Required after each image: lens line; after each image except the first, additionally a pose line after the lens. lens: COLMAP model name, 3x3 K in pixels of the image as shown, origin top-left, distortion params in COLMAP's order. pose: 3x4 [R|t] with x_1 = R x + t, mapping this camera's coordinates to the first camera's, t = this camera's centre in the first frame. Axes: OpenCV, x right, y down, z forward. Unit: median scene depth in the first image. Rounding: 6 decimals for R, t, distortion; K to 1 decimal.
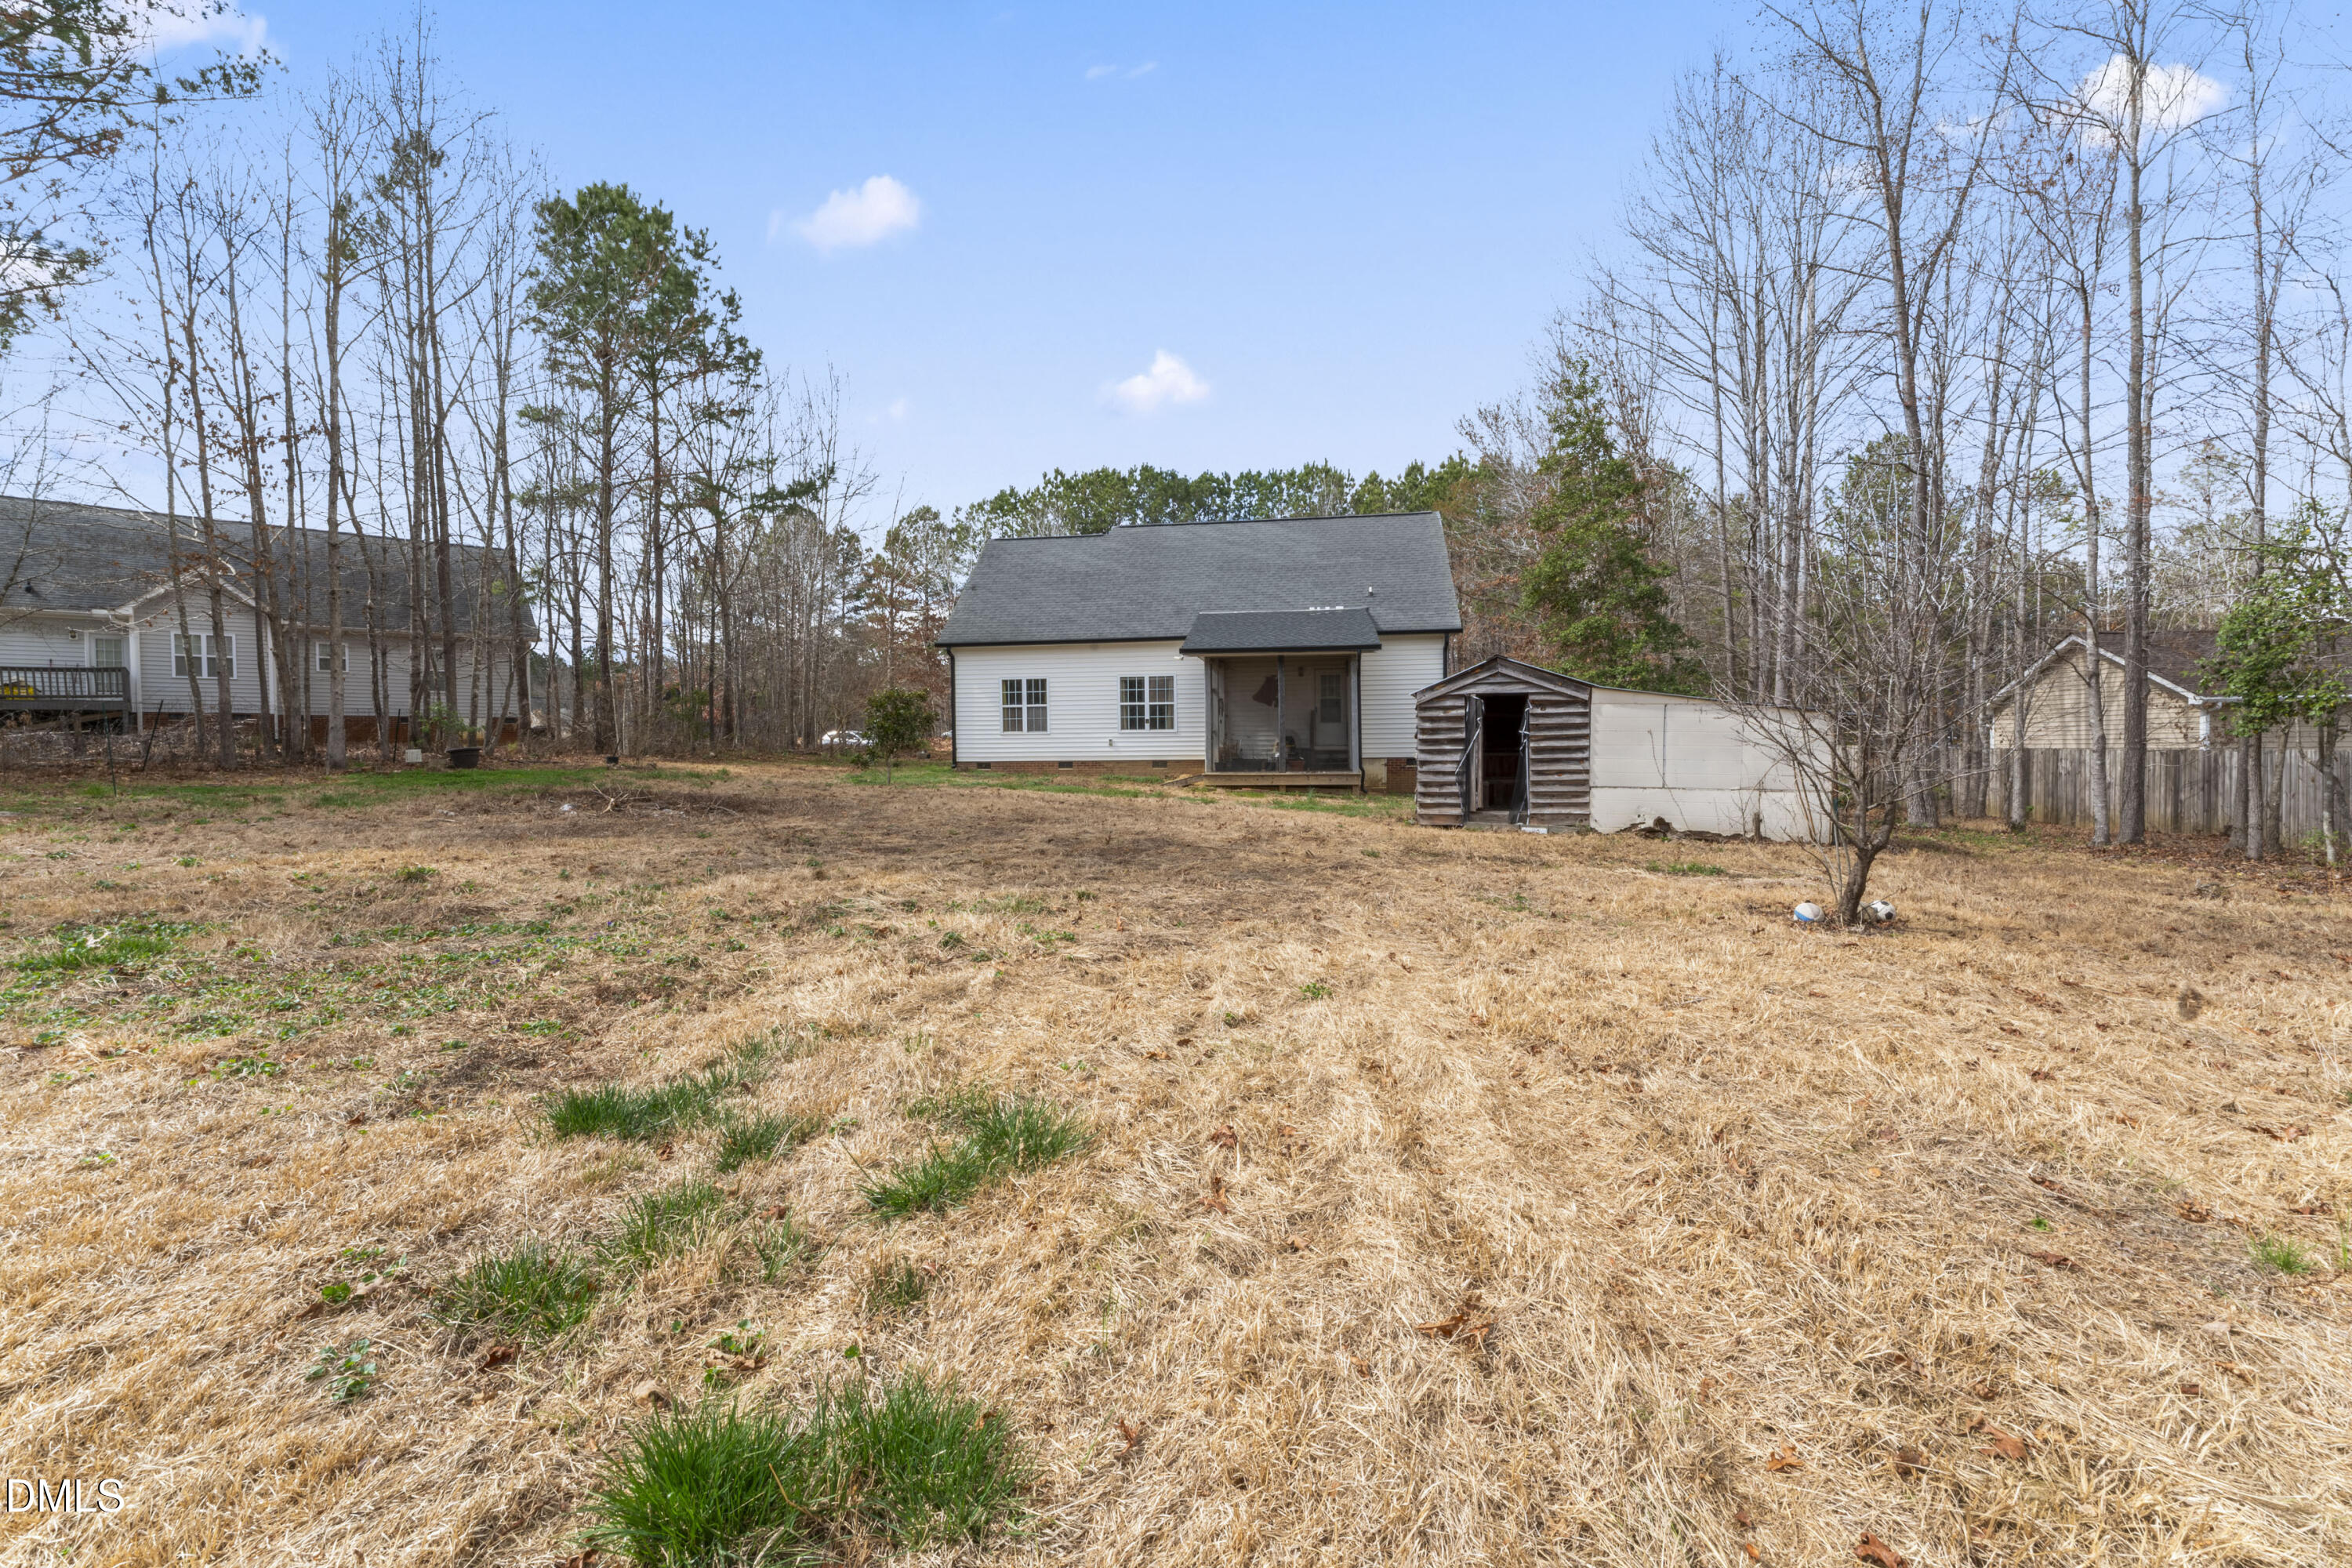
lens RADIAL K [[1028.1, 0, 1179.9], [0, 1028.1, 780.4], [0, 0, 1]] dist [-0.001357, 0.000424]
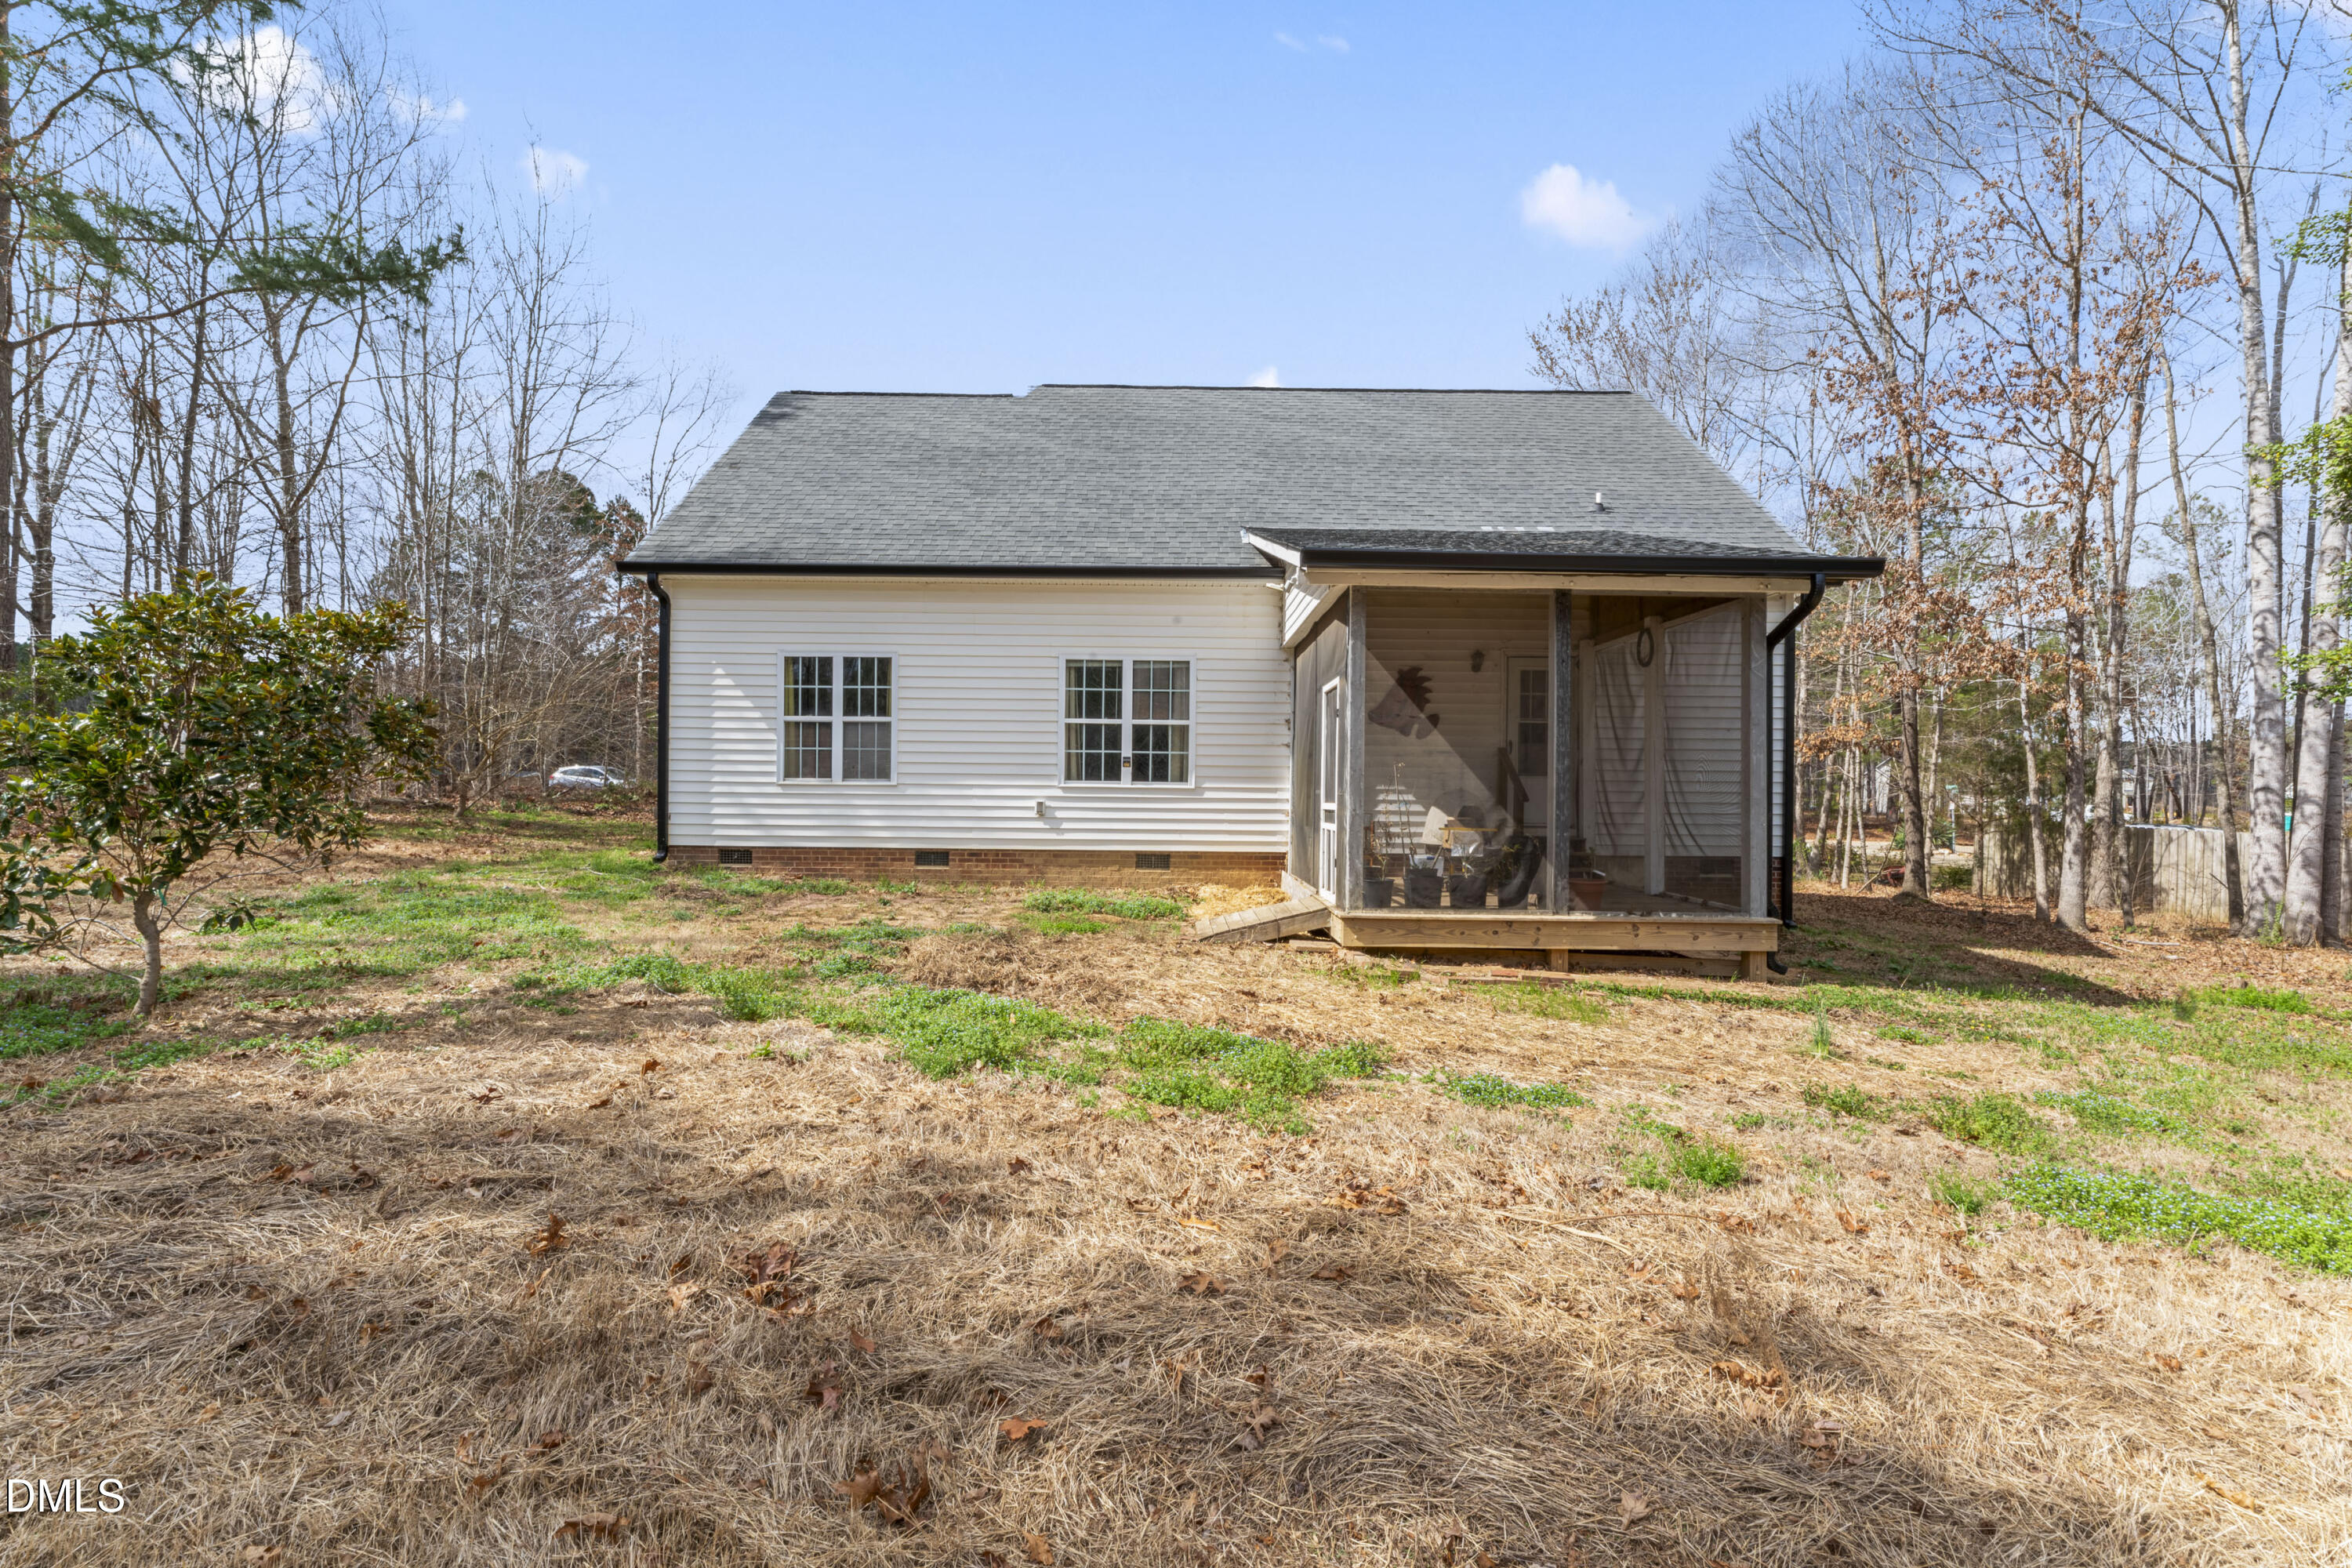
lens RADIAL K [[1028.1, 0, 1170.5], [0, 1028.1, 789.6], [0, 0, 1]] dist [-0.001357, 0.000424]
pose [[0.990538, 0.022335, 0.135405, -0.071941], [-0.017847, 0.999253, -0.034271, -0.031208], [-0.136070, 0.031530, 0.990197, 0.564159]]
